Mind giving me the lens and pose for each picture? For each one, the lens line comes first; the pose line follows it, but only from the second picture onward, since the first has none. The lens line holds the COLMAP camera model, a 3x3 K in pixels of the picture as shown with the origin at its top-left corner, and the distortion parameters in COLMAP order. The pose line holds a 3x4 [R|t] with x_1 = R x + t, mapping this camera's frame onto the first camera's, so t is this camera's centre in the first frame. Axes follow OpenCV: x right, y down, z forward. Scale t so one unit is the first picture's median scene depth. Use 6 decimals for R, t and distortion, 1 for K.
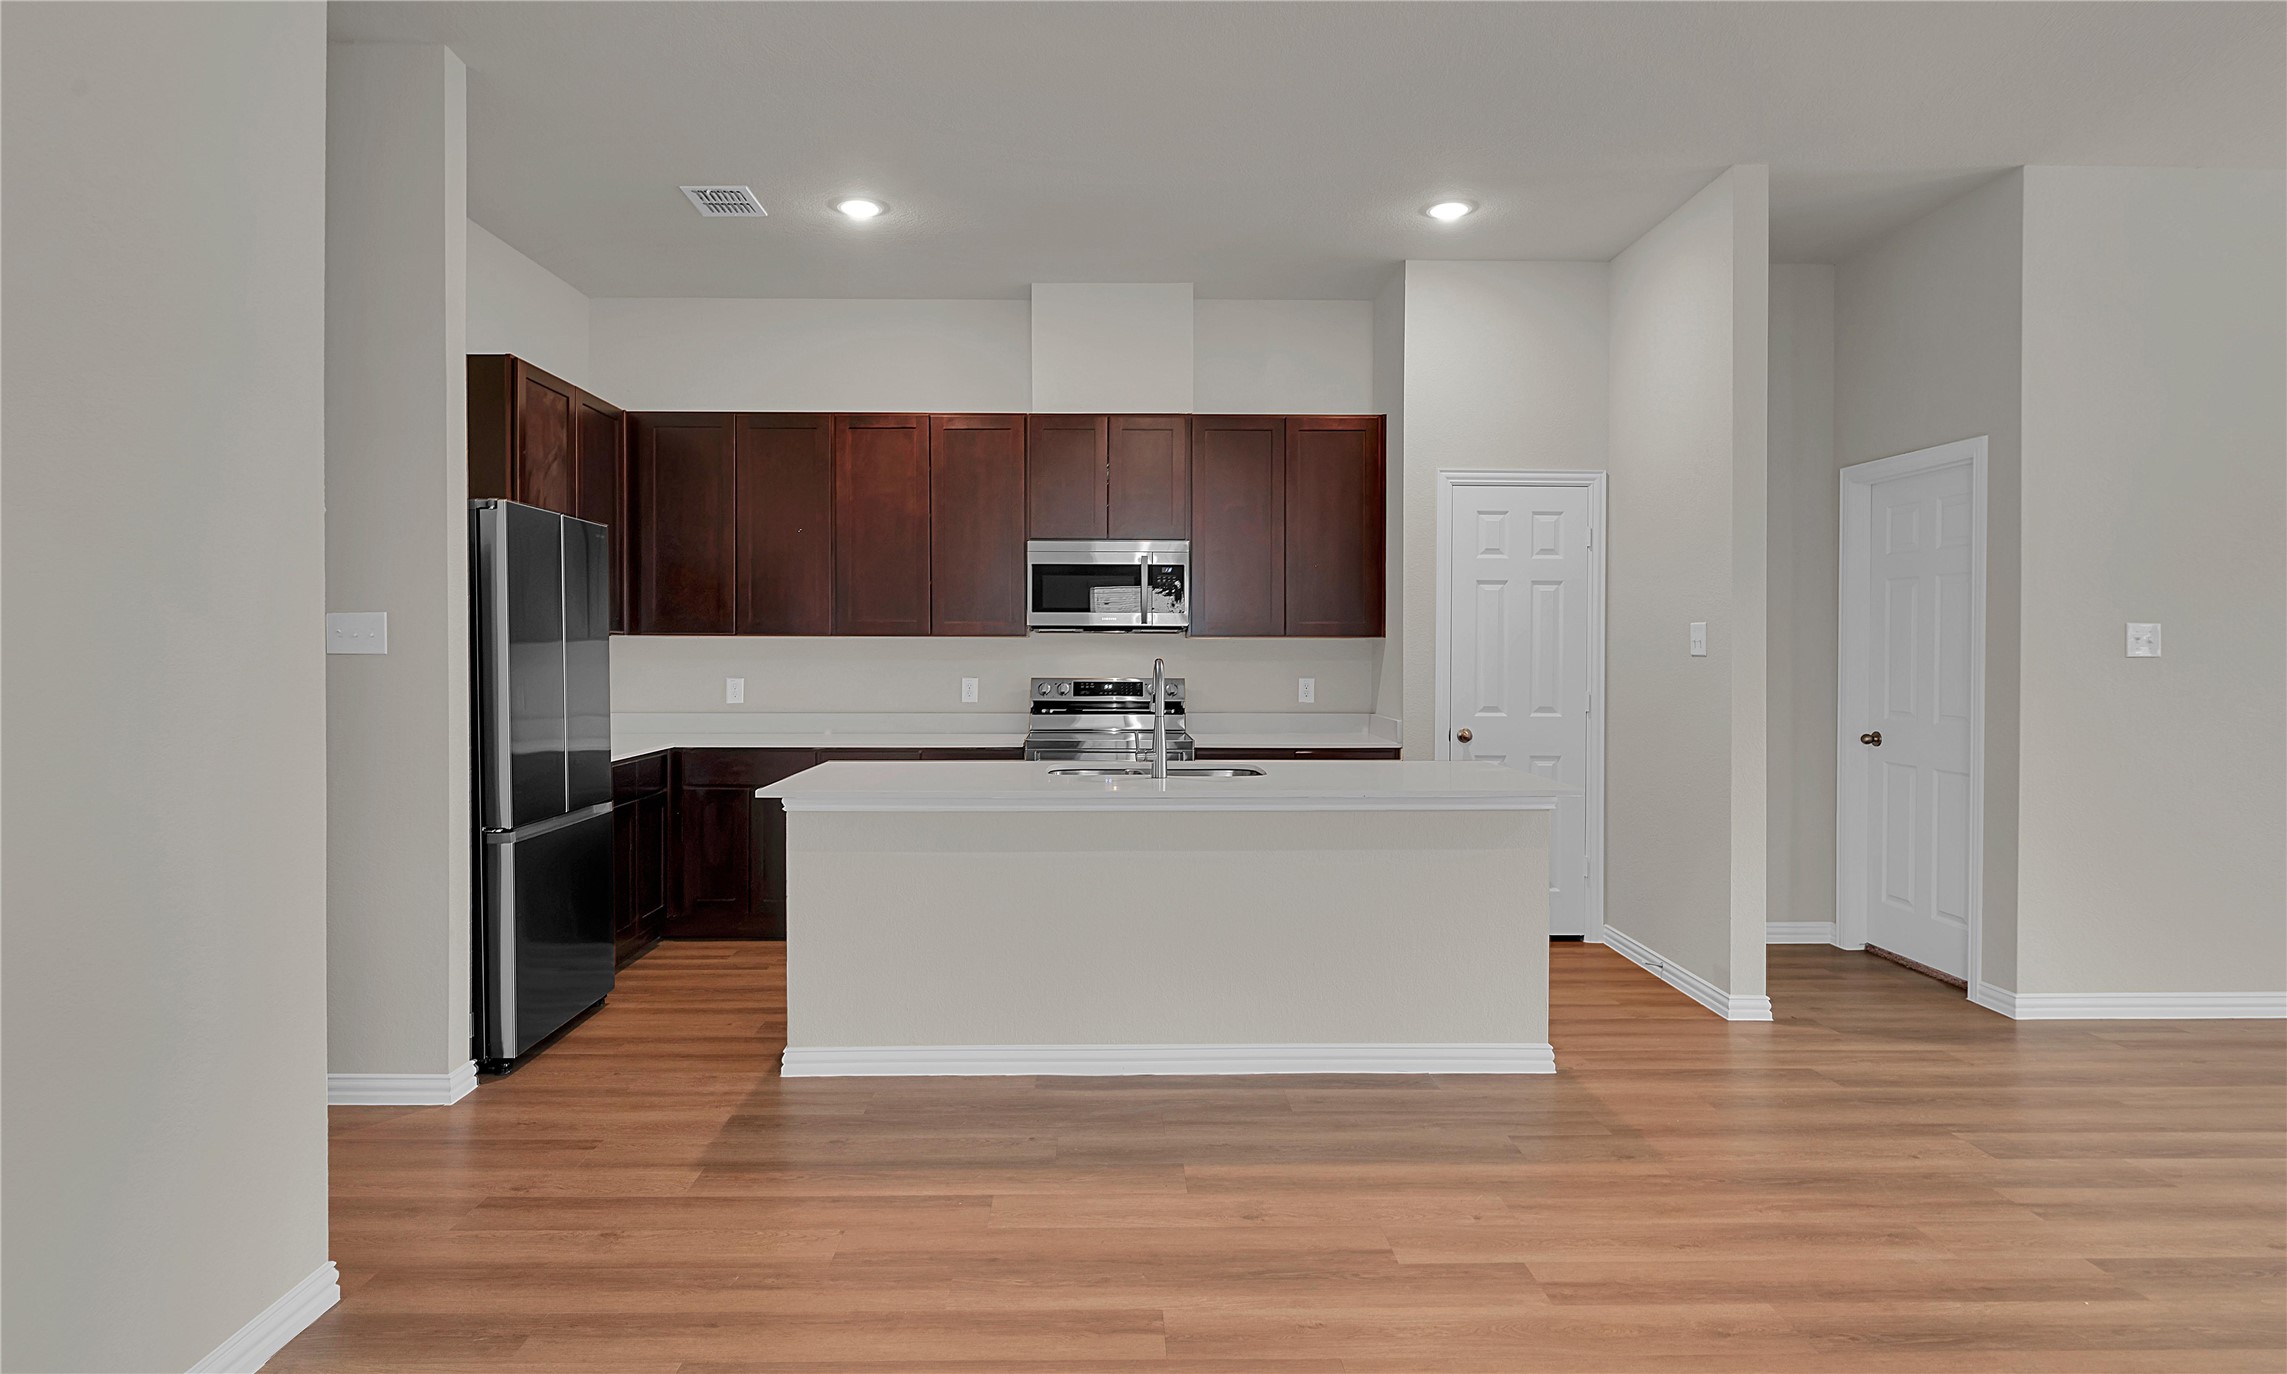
lens RADIAL K [[1234.5, 0, 1141.6], [0, 1234.5, 663.6], [0, 0, 1]] dist [0.002047, -0.001542]
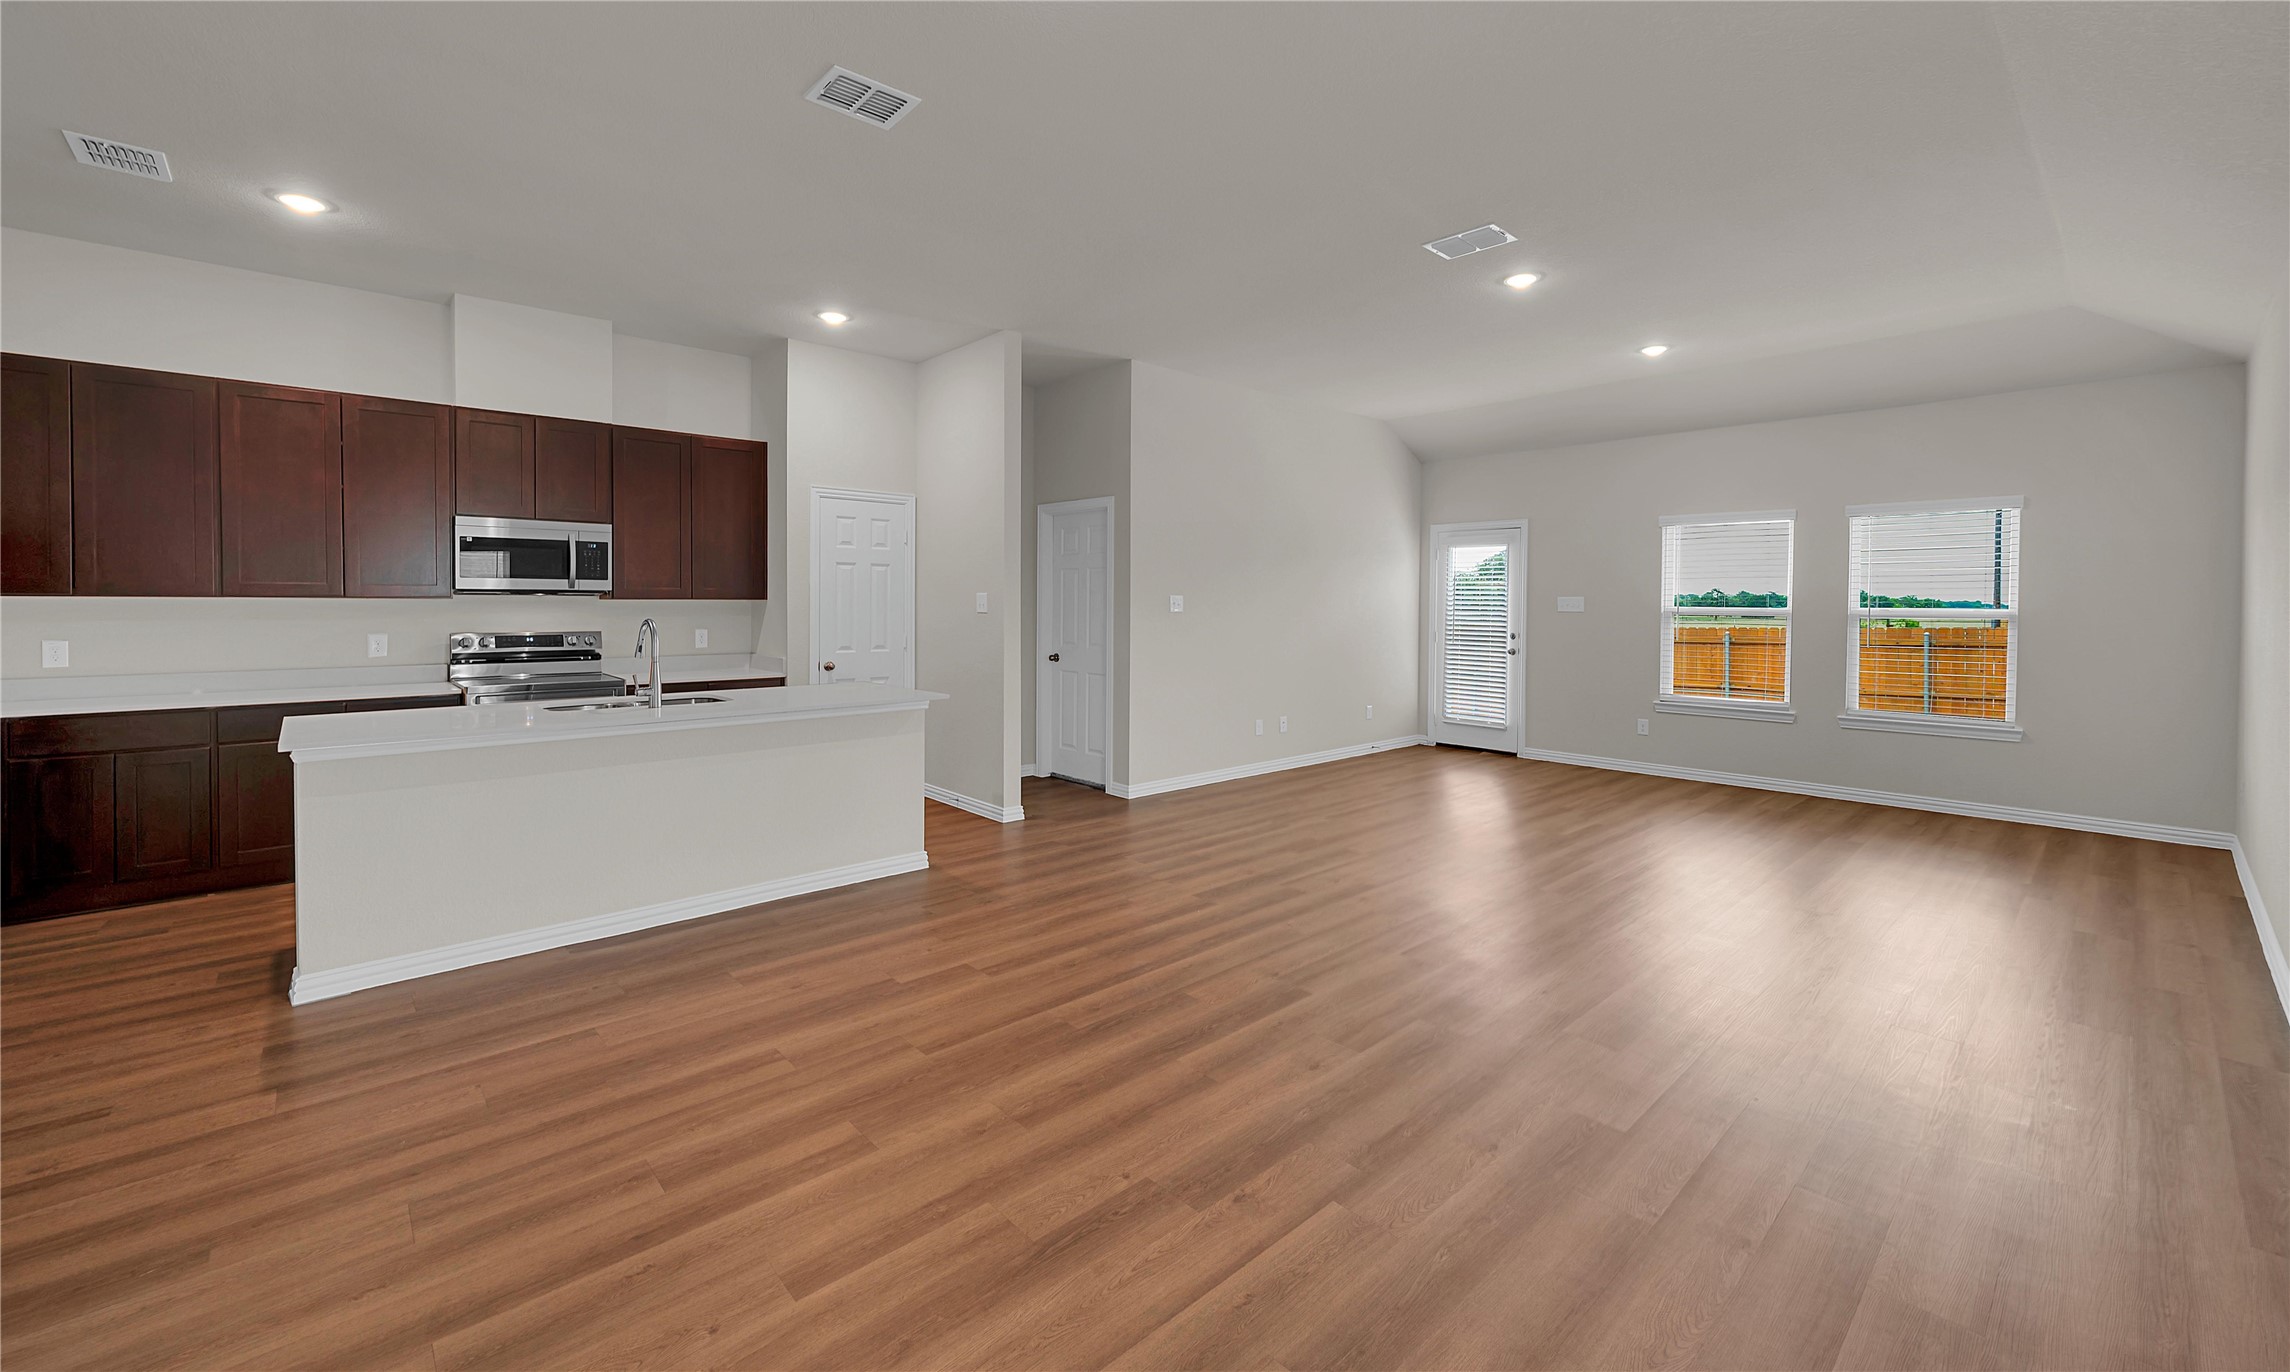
lens RADIAL K [[898.8, 0, 1149.4], [0, 898.8, 610.8], [0, 0, 1]] dist [0.001228, -0.000009]
pose [[0.749062, -0.005234, 0.662479, -0.220252], [0.004847, 0.999985, 0.002421, -0.012248], [-0.662482, 0.001397, 0.749076, -0.085584]]
